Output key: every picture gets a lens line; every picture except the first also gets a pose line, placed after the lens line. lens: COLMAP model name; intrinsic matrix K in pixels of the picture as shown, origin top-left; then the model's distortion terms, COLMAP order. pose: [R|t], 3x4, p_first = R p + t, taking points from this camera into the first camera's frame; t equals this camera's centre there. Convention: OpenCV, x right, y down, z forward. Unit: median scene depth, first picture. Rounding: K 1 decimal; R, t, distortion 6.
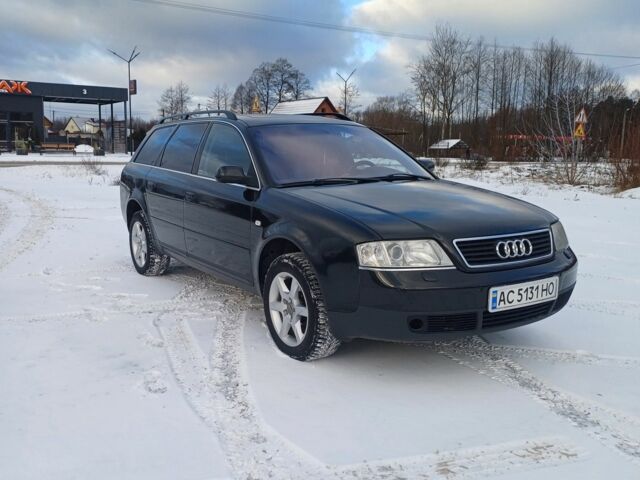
lens RADIAL K [[621.3, 0, 315.6], [0, 621.3, 237.7], [0, 0, 1]] dist [0.041512, 0.000000]
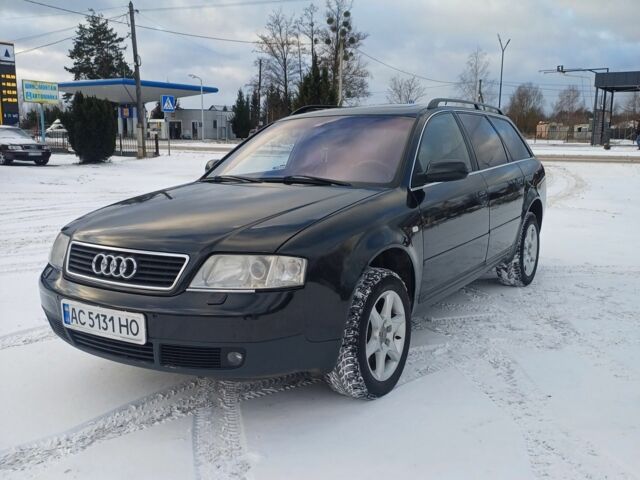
lens RADIAL K [[621.3, 0, 293.0], [0, 621.3, 233.6], [0, 0, 1]] dist [0.041512, 0.000000]
pose [[0.411237, 0.126554, -0.902700, 1.177984], [-0.125072, 0.988783, 0.081644, -0.124277], [0.902907, 0.079328, 0.422453, 0.878003]]
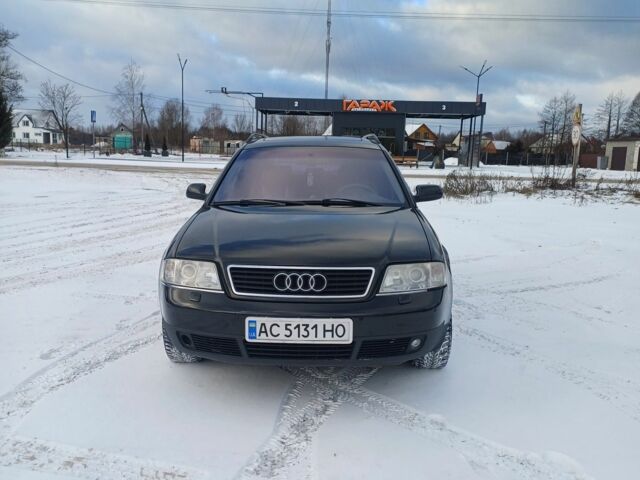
lens RADIAL K [[621.3, 0, 303.4], [0, 621.3, 243.7], [0, 0, 1]] dist [0.041512, 0.000000]
pose [[0.825487, 0.088700, -0.557408, 0.863620], [-0.094650, 0.995344, 0.018217, -0.059973], [0.556428, 0.037720, 0.830039, 0.214947]]
